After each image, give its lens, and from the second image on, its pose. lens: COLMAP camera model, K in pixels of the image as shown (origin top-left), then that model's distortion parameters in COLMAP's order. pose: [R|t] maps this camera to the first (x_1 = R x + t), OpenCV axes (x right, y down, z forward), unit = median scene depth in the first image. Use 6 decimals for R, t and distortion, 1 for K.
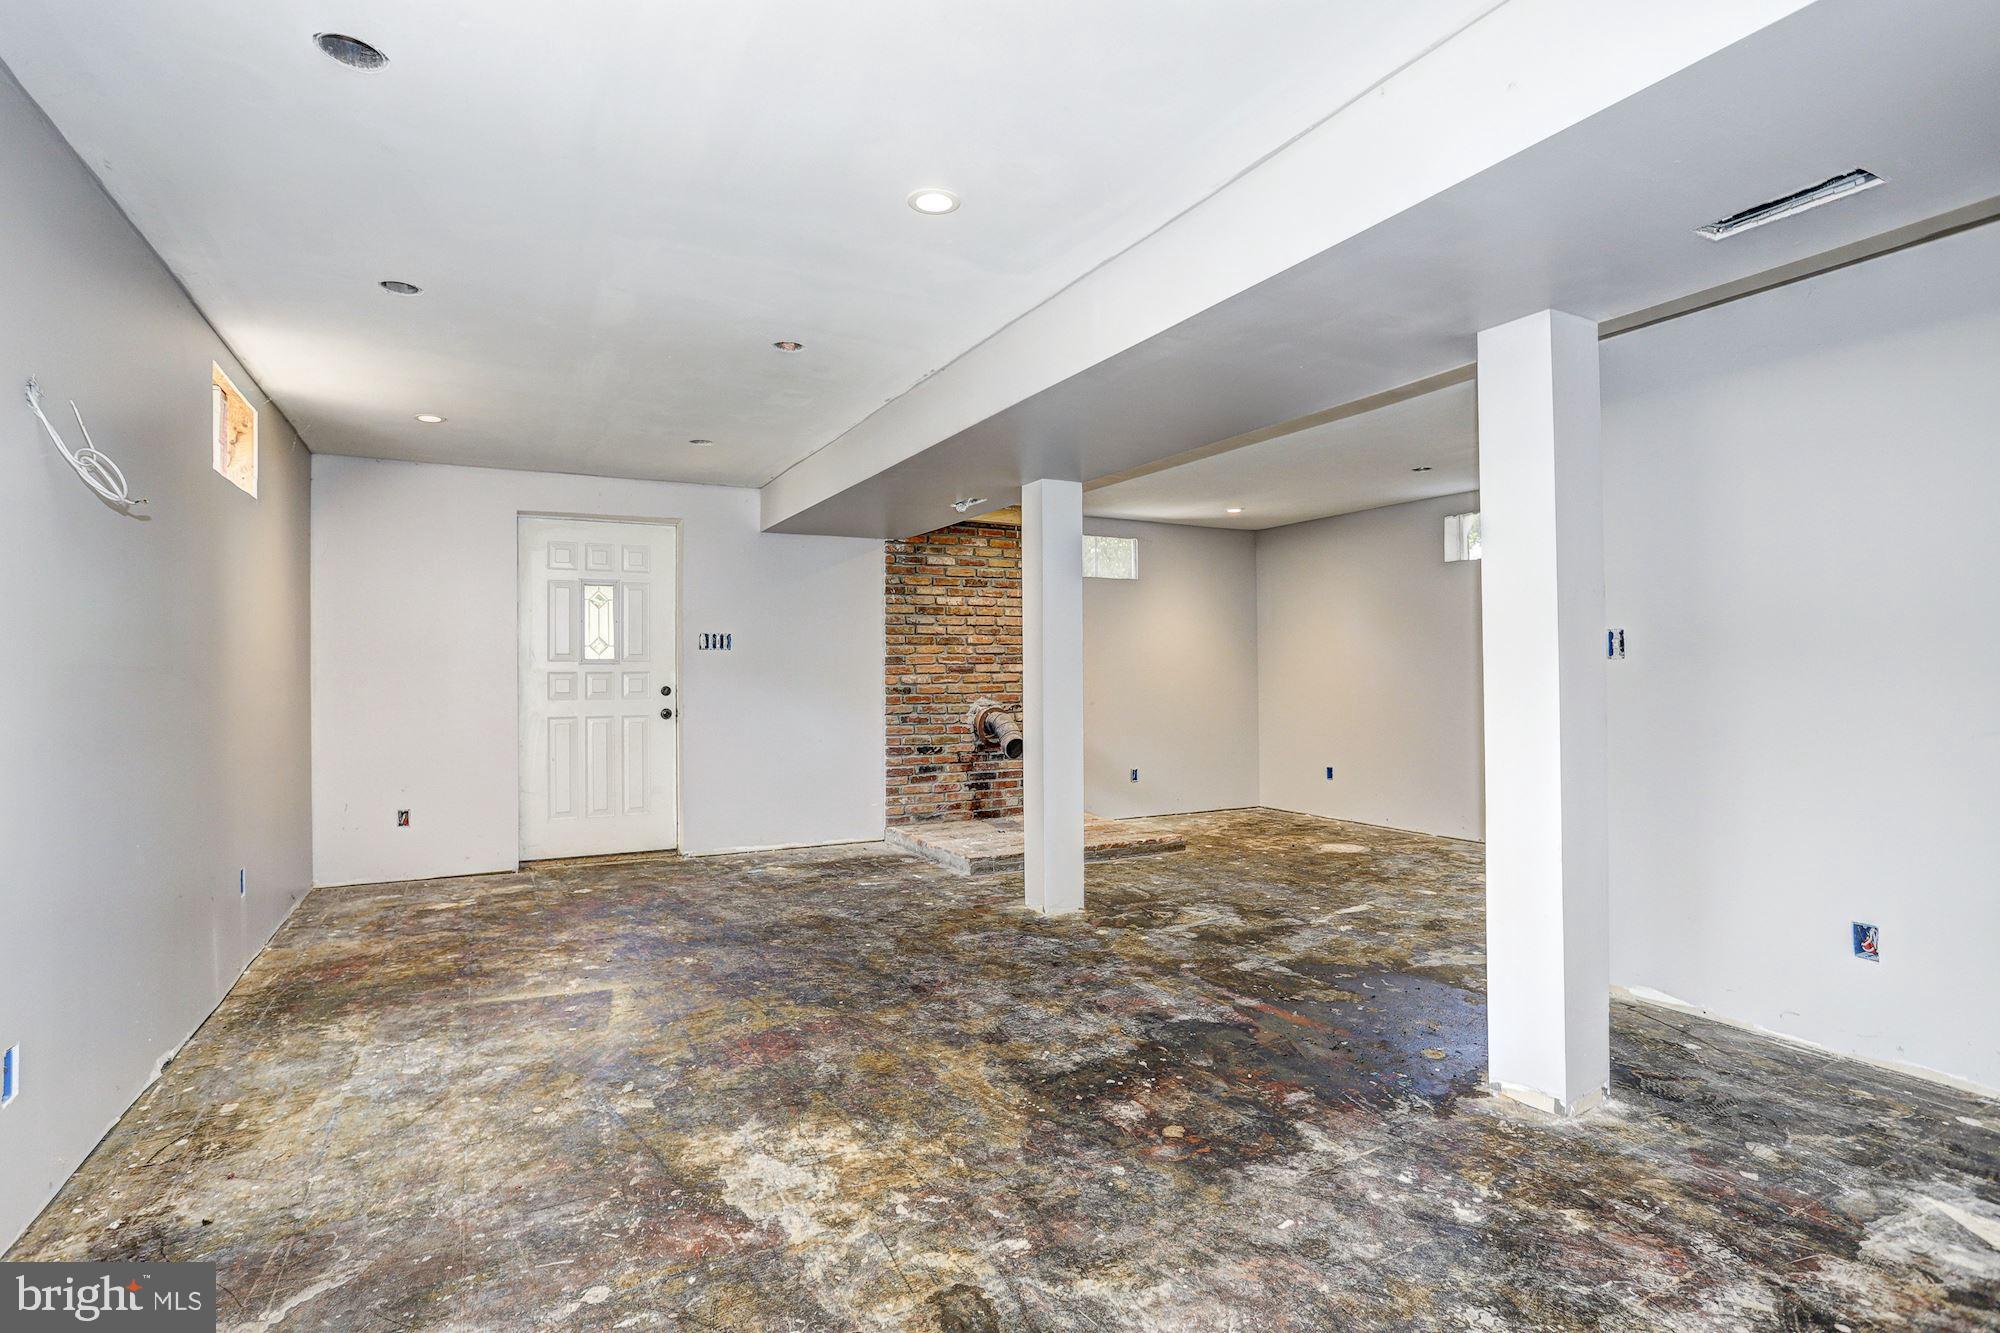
lens RADIAL K [[966.1, 0, 1001.9], [0, 966.1, 666.6], [0, 0, 1]] dist [-0.053784, 0.026783]
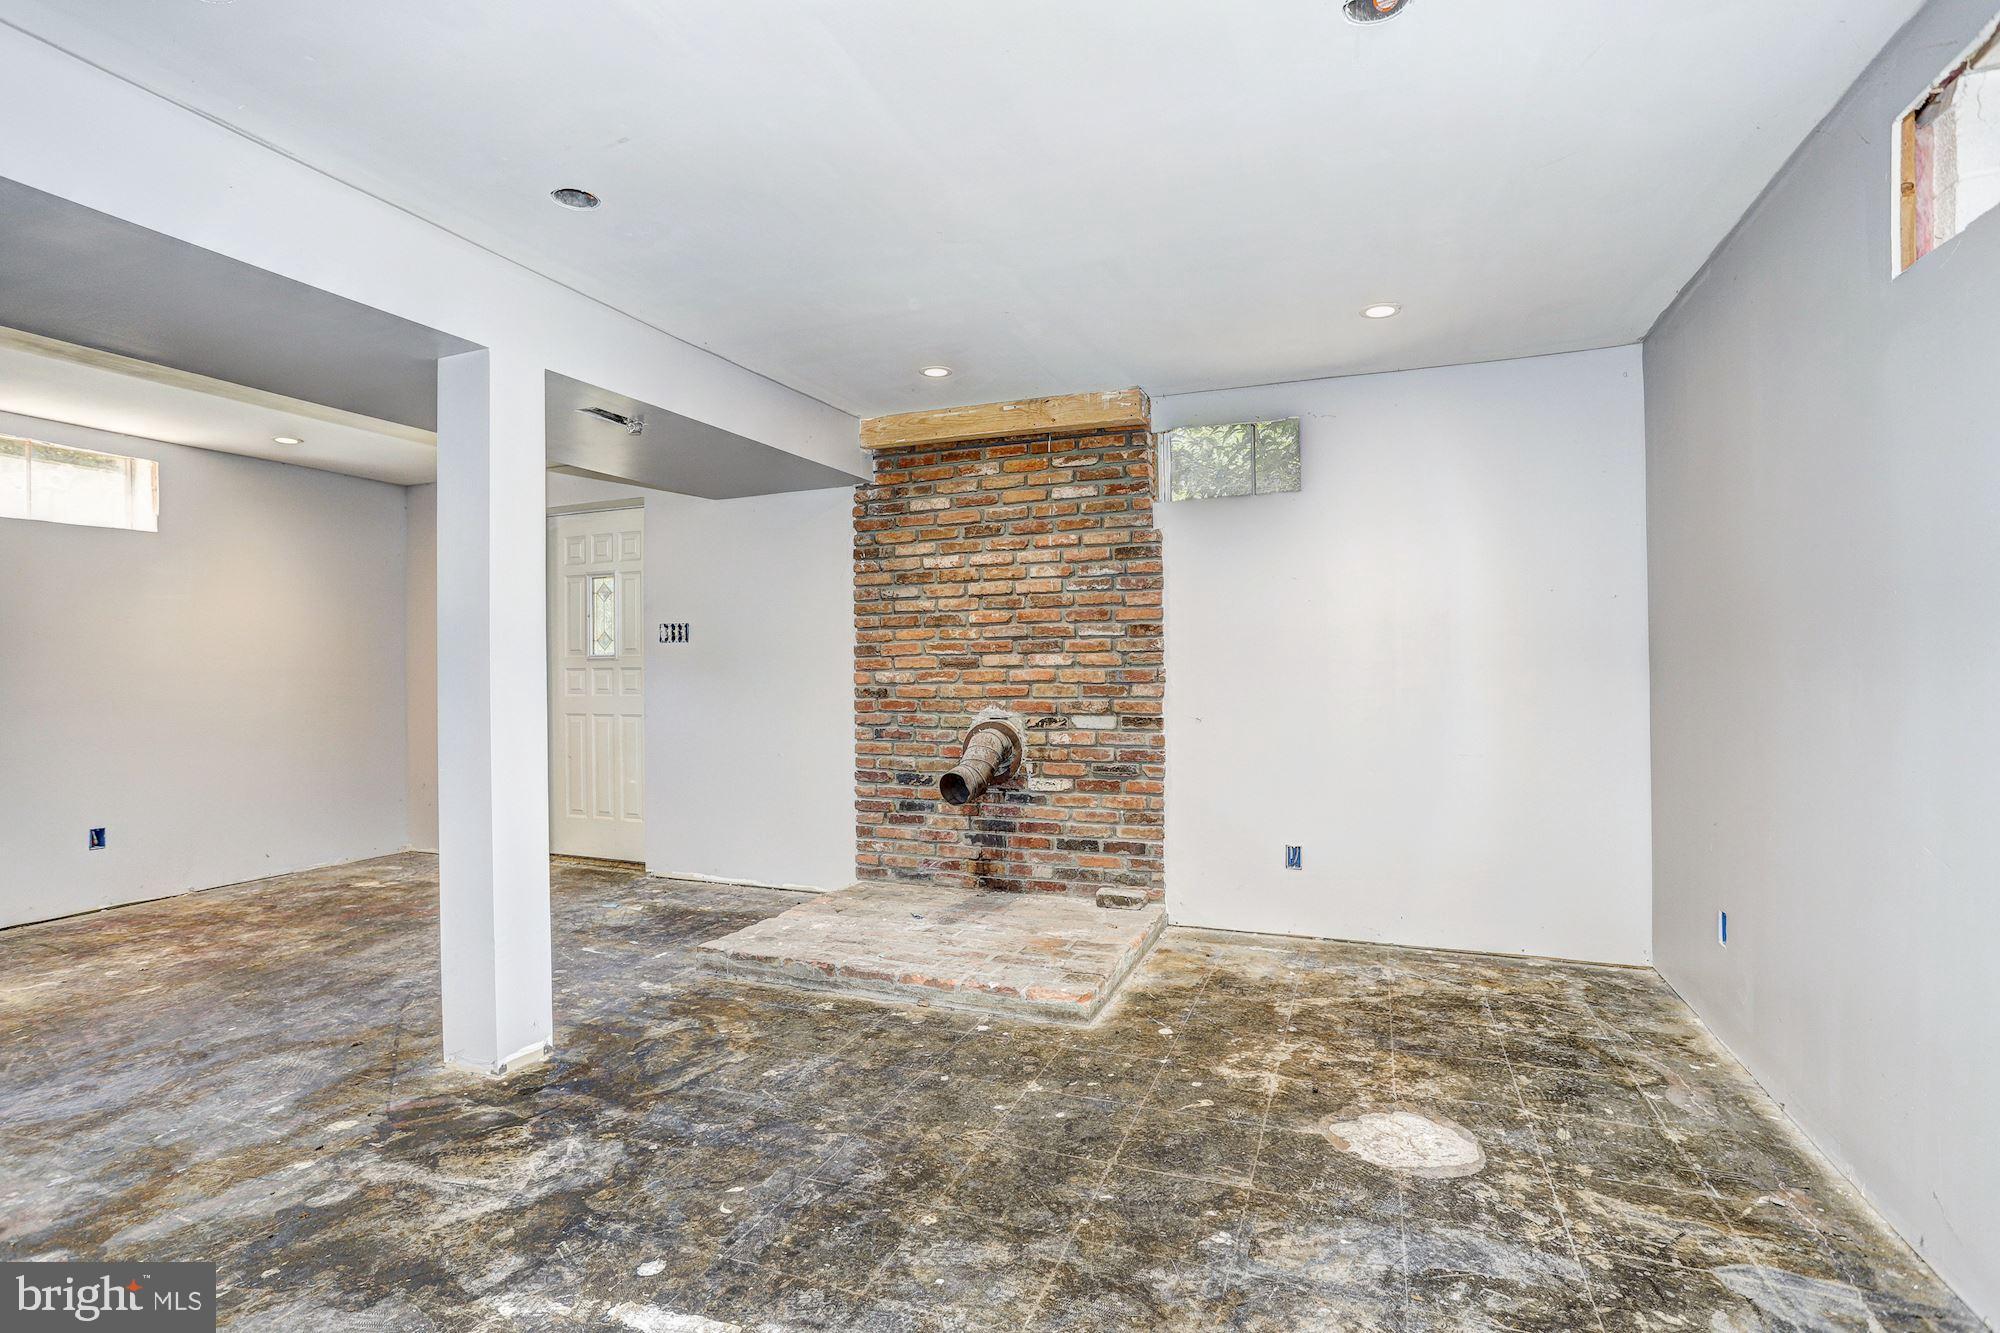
lens RADIAL K [[966.1, 0, 997.4], [0, 966.1, 673.5], [0, 0, 1]] dist [-0.053784, 0.026783]
pose [[0.647727, 0.001428, -0.761871, 0.494947], [0.007594, 0.999936, 0.008330, 0.005185], [0.761834, -0.011181, 0.647675, 0.597534]]
